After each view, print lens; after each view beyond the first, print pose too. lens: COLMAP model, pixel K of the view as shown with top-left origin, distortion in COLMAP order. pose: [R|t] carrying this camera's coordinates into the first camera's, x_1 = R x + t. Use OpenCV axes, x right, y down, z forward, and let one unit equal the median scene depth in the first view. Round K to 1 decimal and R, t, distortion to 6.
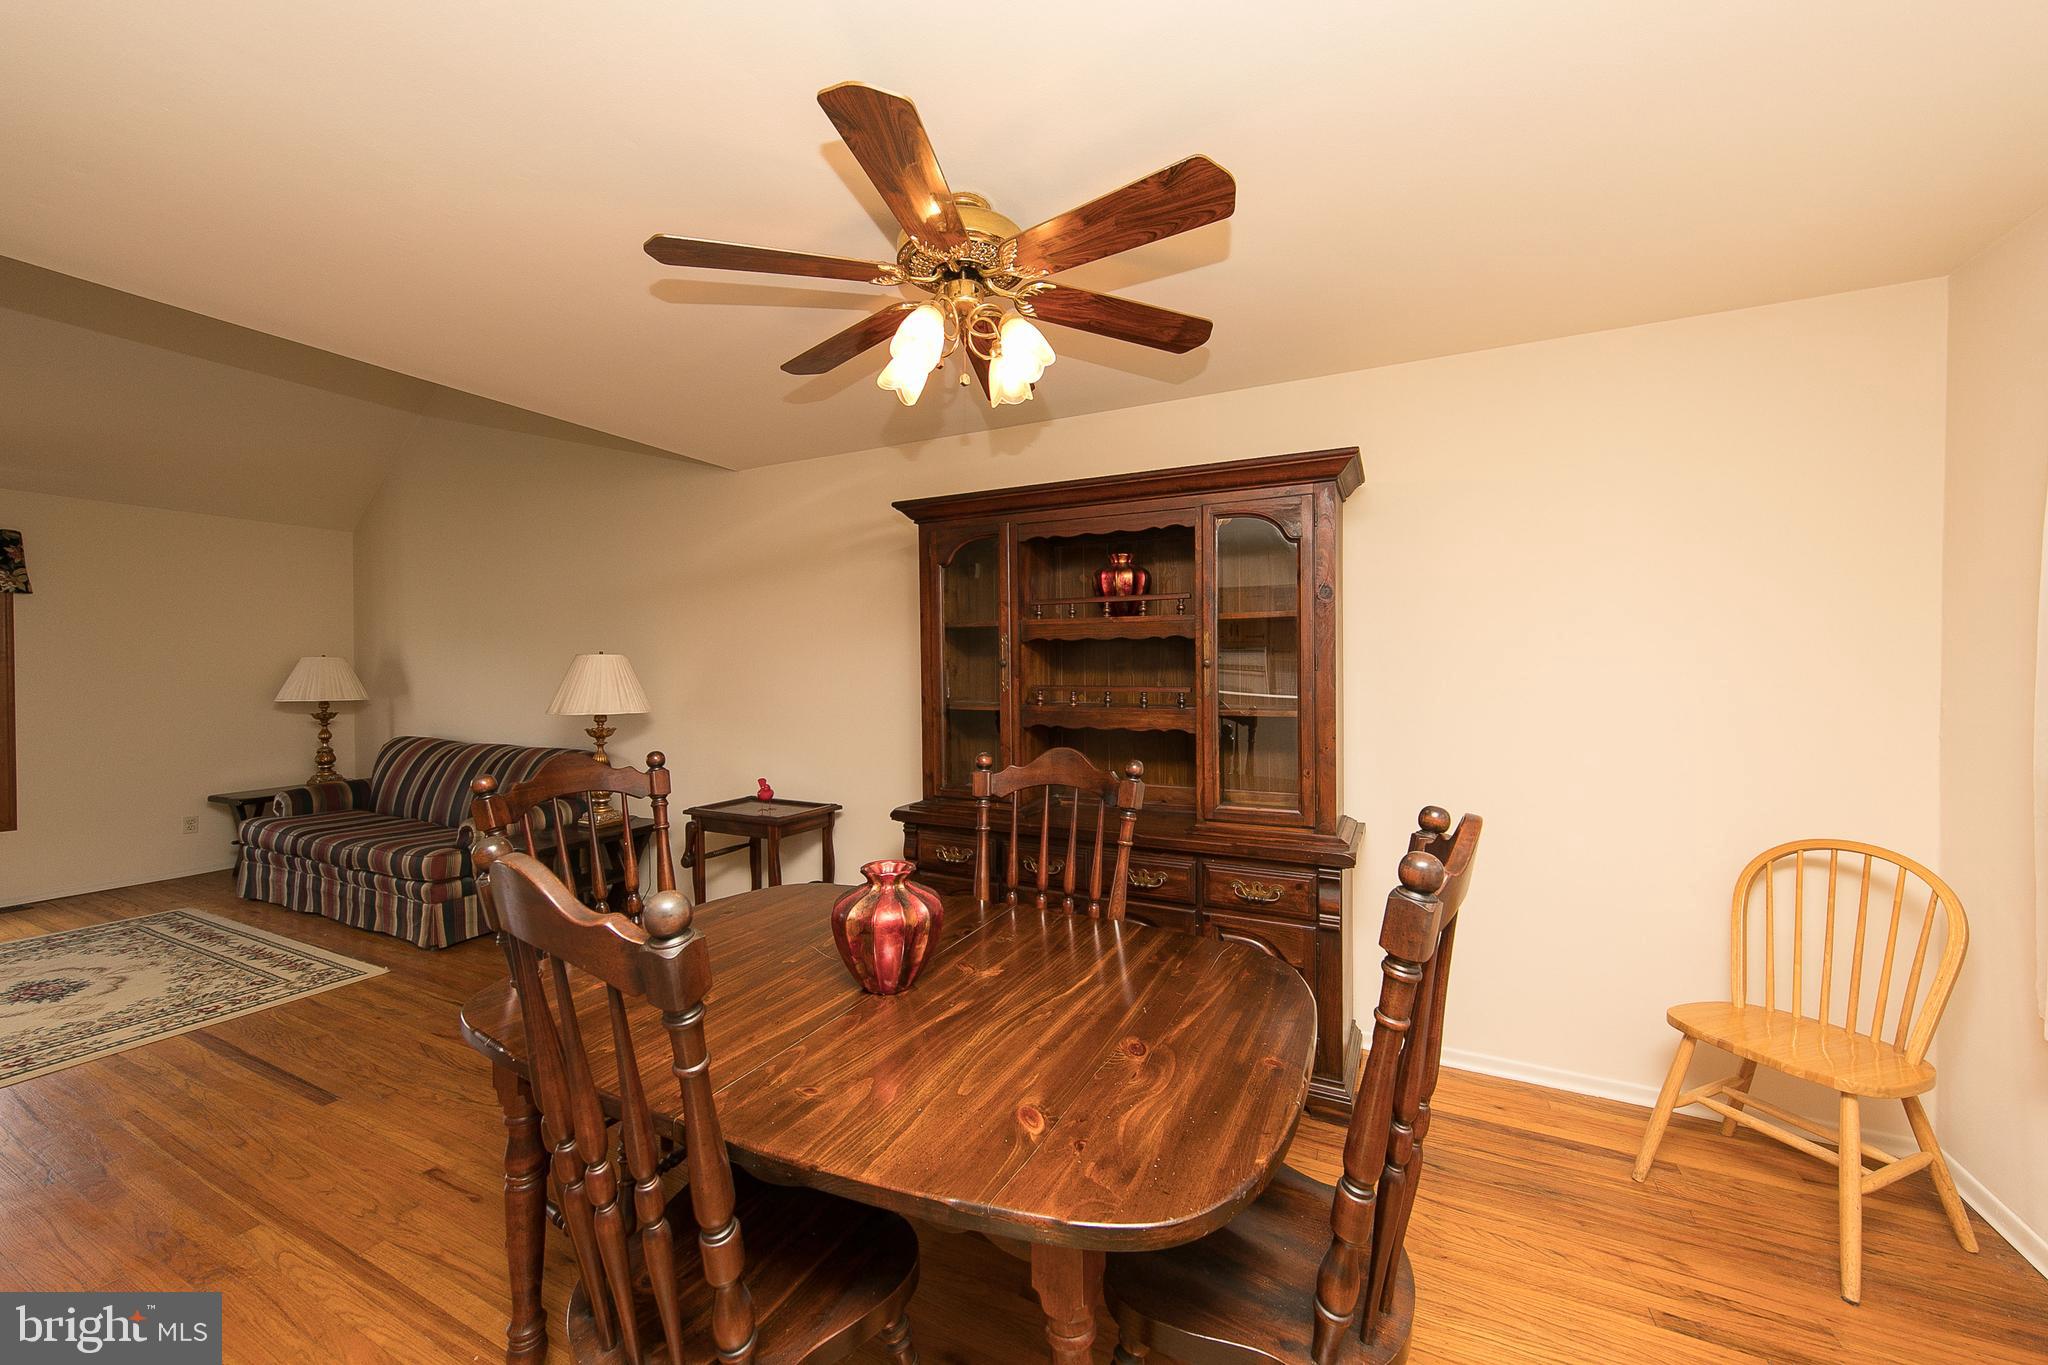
lens RADIAL K [[741.7, 0, 1020.9], [0, 741.7, 686.5], [0, 0, 1]] dist [0.010801, -0.000191]
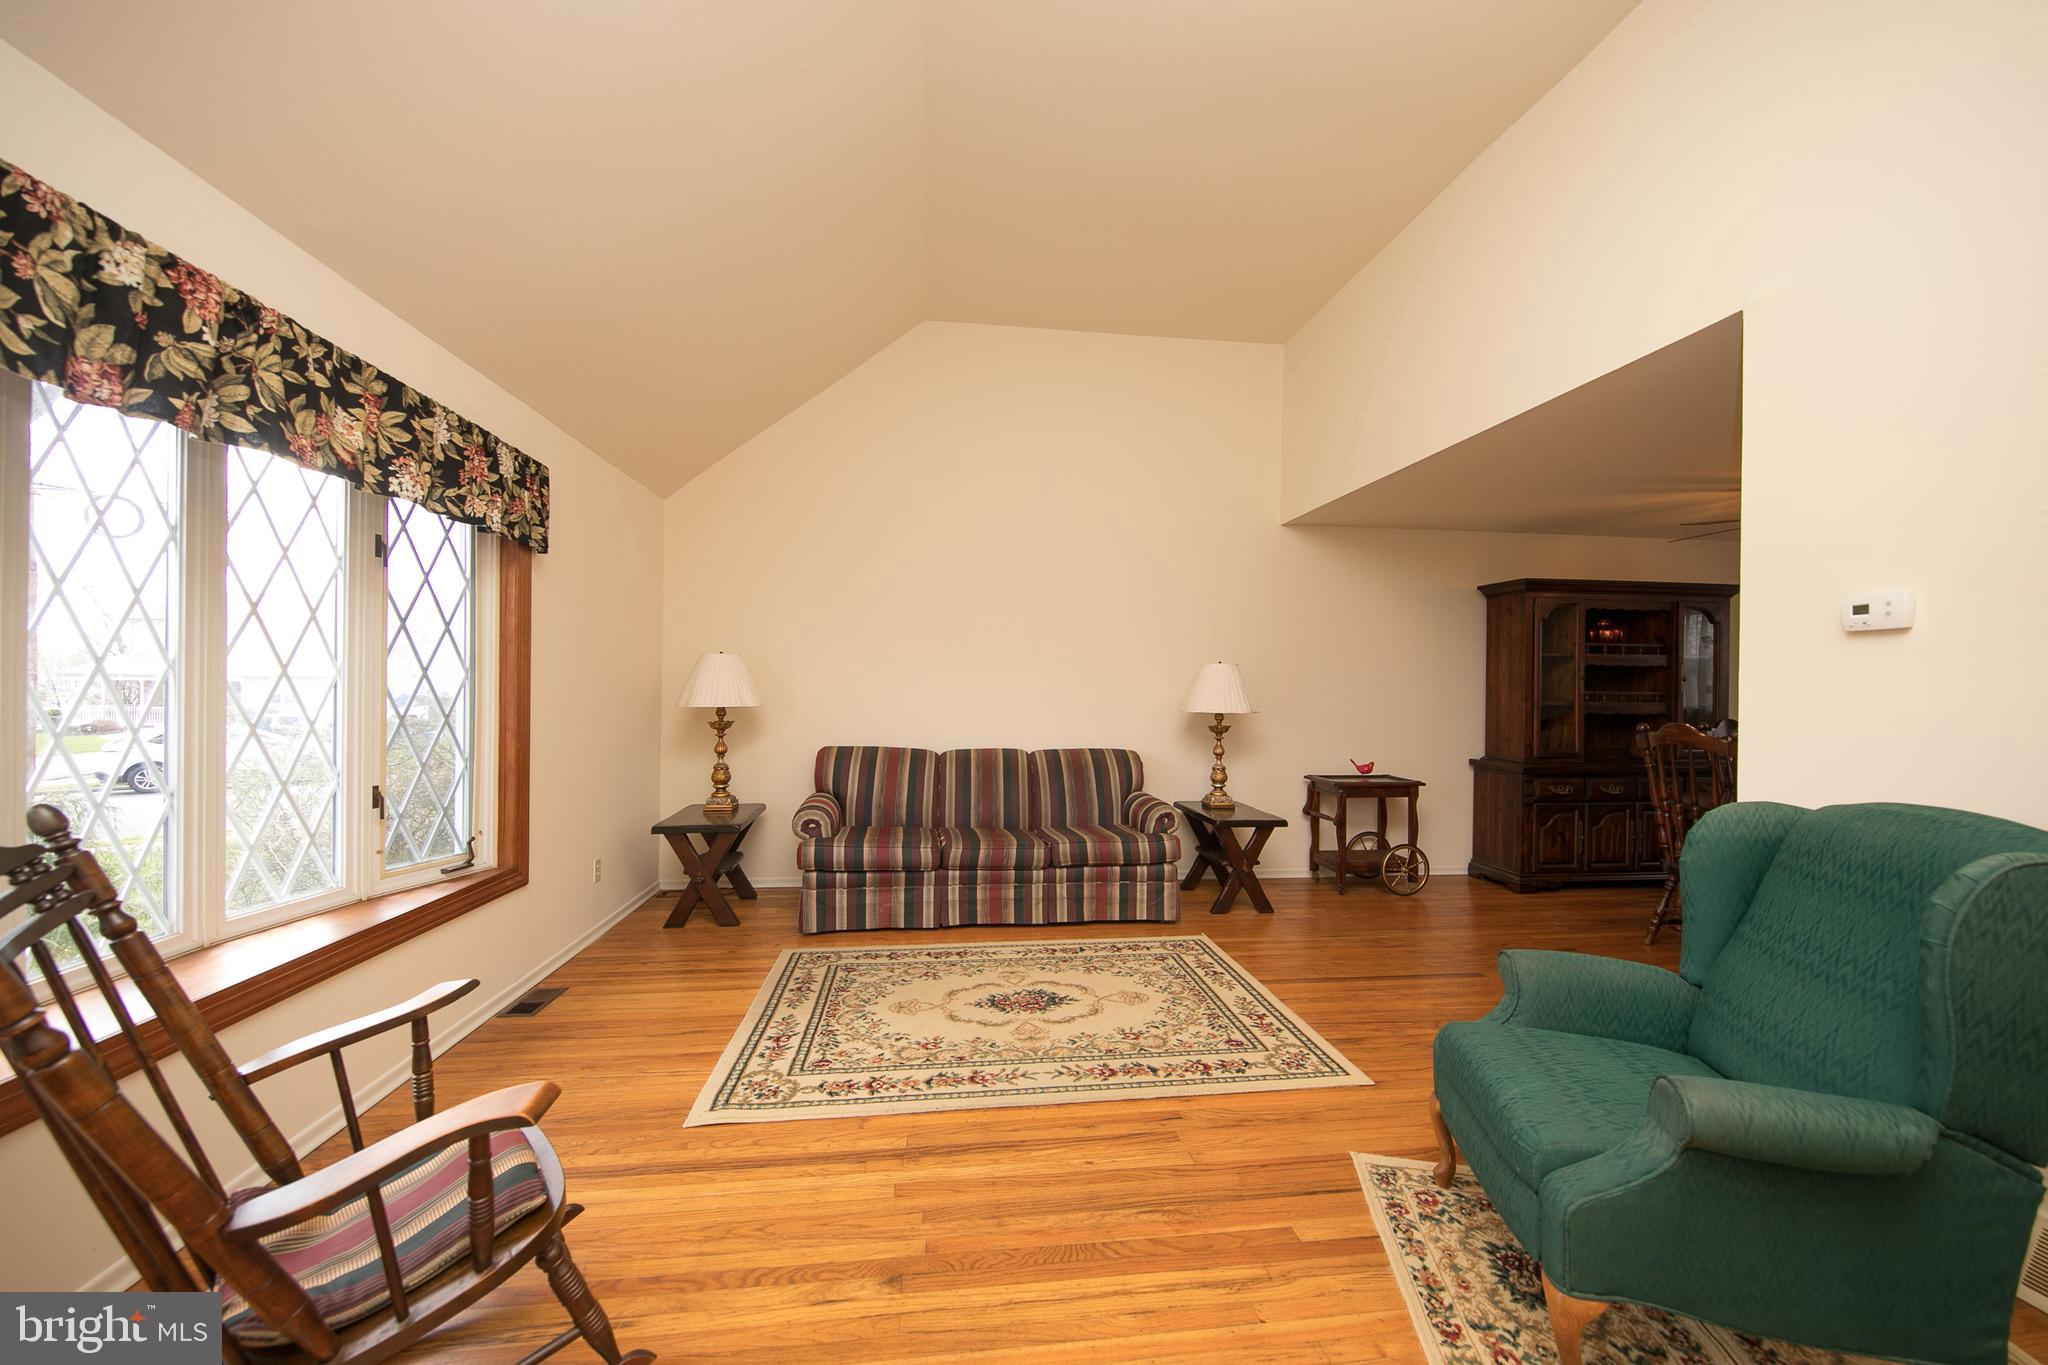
lens RADIAL K [[741.7, 0, 1020.9], [0, 741.7, 686.5], [0, 0, 1]] dist [0.010801, -0.000191]
pose [[0.834798, 0.013164, 0.550399, -1.921306], [0.000038, 0.999713, -0.023967, 0.028915], [-0.550557, 0.020029, 0.834558, 0.222779]]
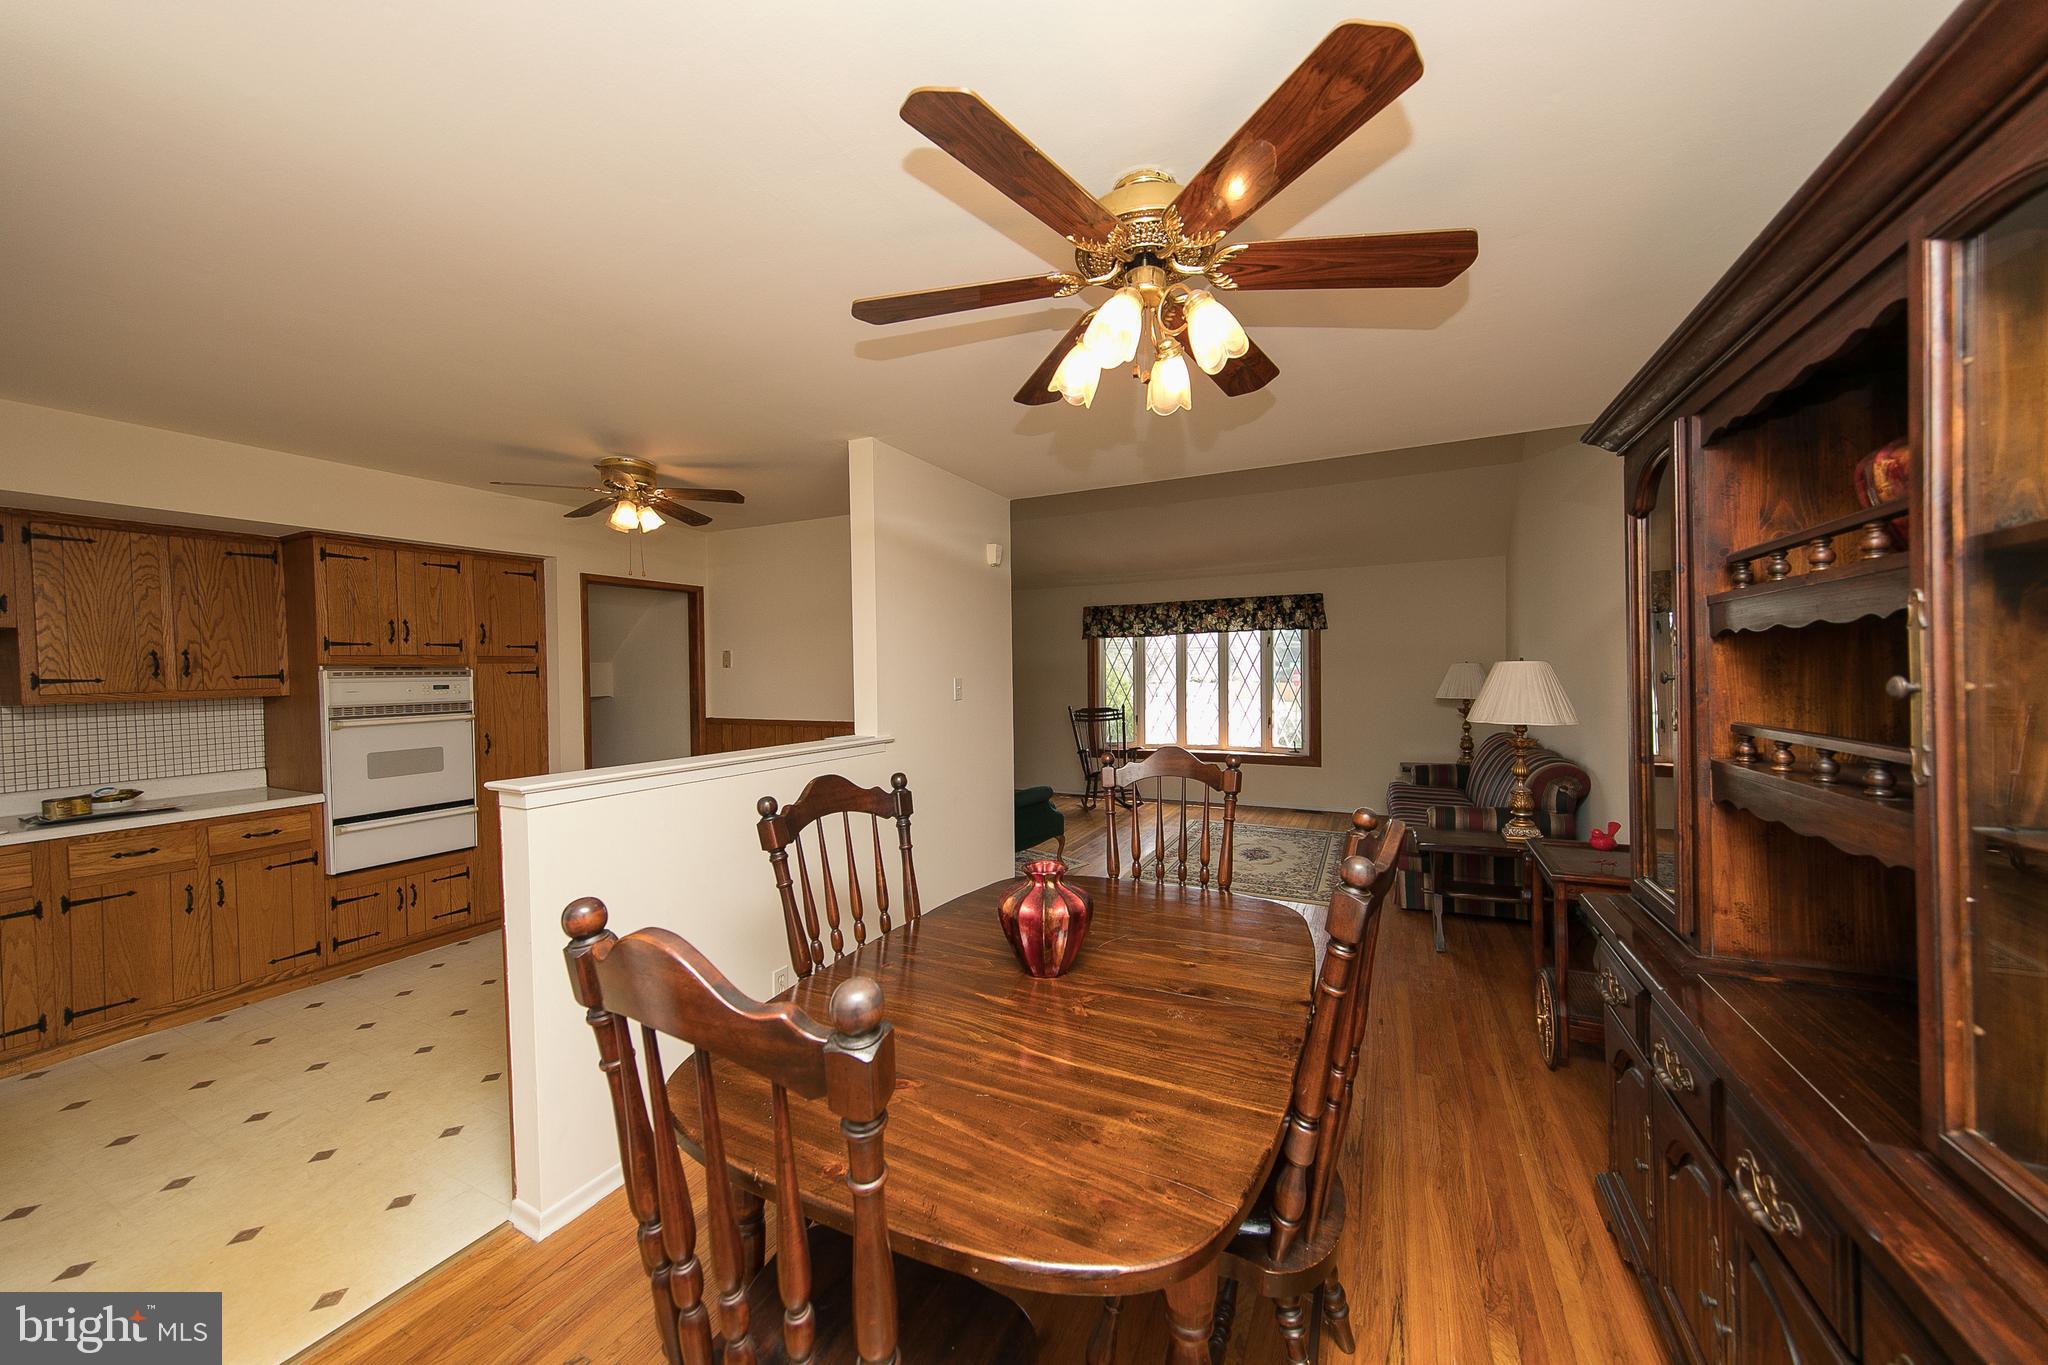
lens RADIAL K [[727.8, 0, 1035.5], [0, 727.8, 682.2], [0, 0, 1]] dist [0.006692, -0.000458]
pose [[0.012430, 0.012731, -0.999842, 0.457241], [-0.011119, 0.999859, 0.012593, -0.025972], [0.999861, 0.010961, 0.012570, 0.473744]]
